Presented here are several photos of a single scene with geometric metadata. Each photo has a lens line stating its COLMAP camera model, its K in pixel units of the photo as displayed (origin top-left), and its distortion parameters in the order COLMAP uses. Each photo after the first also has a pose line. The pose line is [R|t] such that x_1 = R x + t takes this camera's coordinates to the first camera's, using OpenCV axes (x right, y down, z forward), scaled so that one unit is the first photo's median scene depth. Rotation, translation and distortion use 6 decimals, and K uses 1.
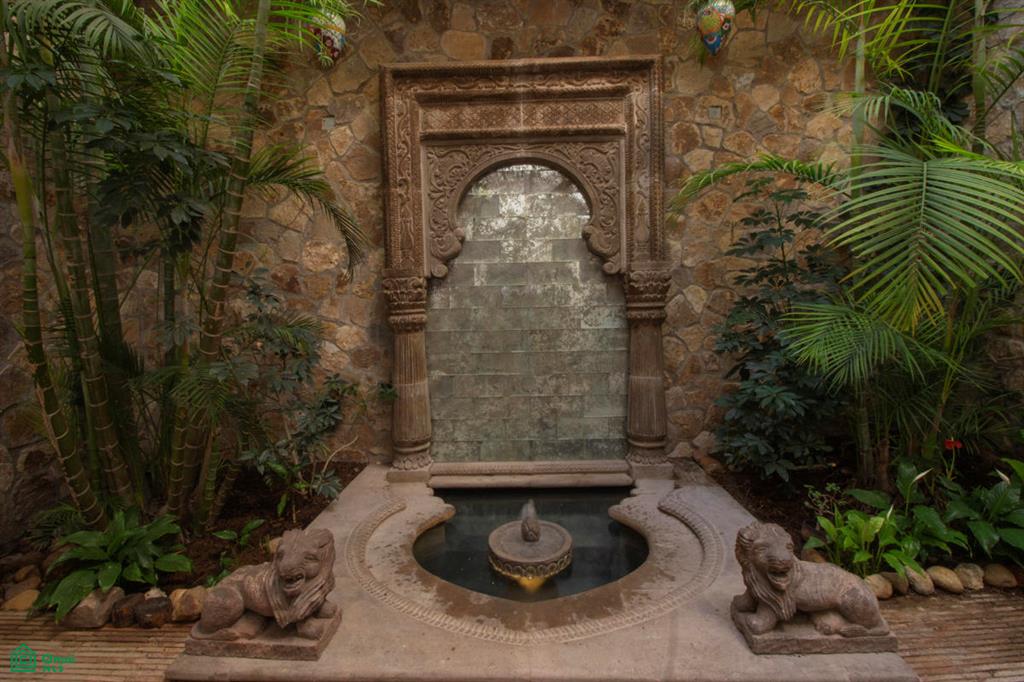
lens RADIAL K [[469.6, 0, 512.4], [0, 469.6, 329.0], [0, 0, 1]] dist [-0.000220, -0.012676]
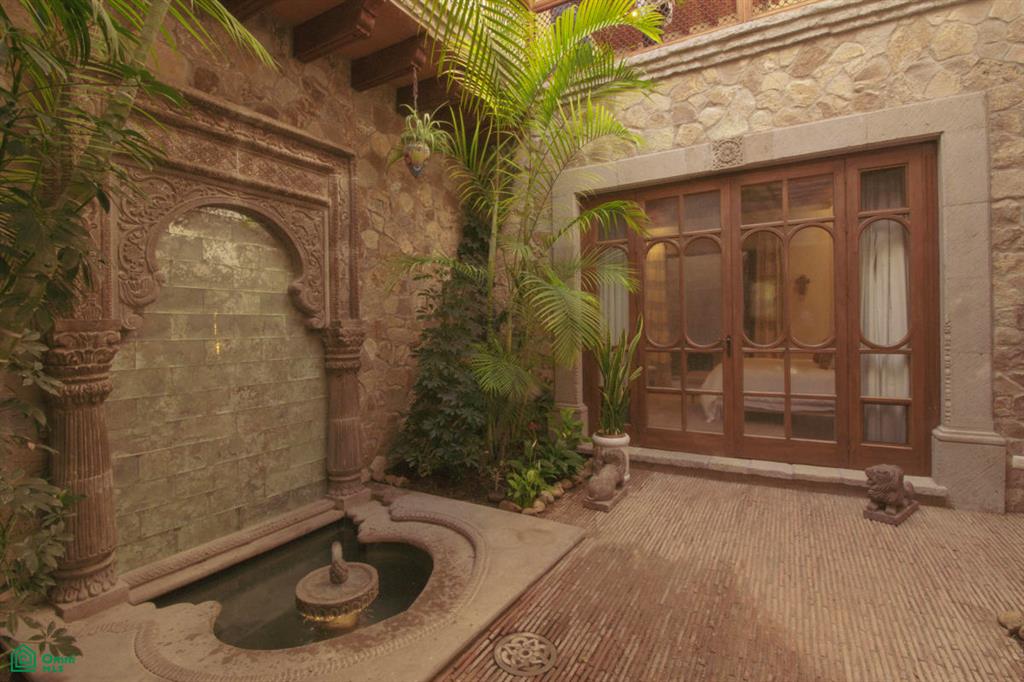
lens RADIAL K [[476.6, 0, 511.9], [0, 476.6, 330.3], [0, 0, 1]] dist [-0.000046, -0.012775]
pose [[0.492280, 0.009663, 0.870383, -0.535974], [0.050809, 0.997914, -0.039816, -0.046654], [-0.868953, 0.063824, 0.490763, 0.062247]]
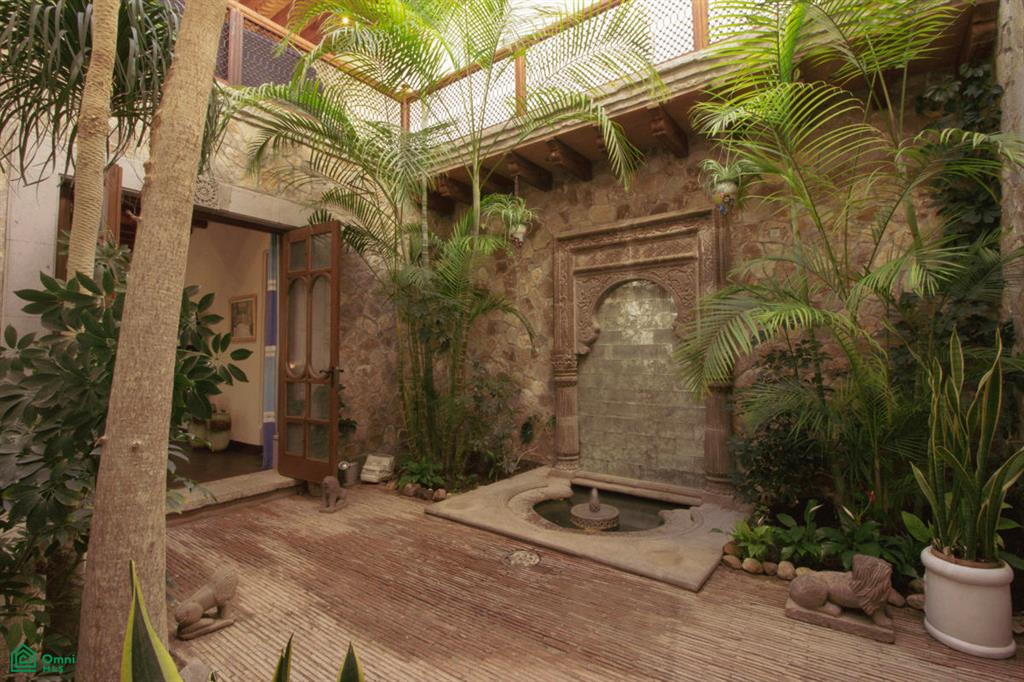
lens RADIAL K [[469.6, 0, 512.4], [0, 469.6, 329.0], [0, 0, 1]] dist [-0.000220, -0.012676]
pose [[0.813753, -0.015025, -0.581017, 0.604737], [-0.042645, 0.995428, -0.085468, -0.047127], [0.579644, 0.094328, 0.809392, -0.485682]]
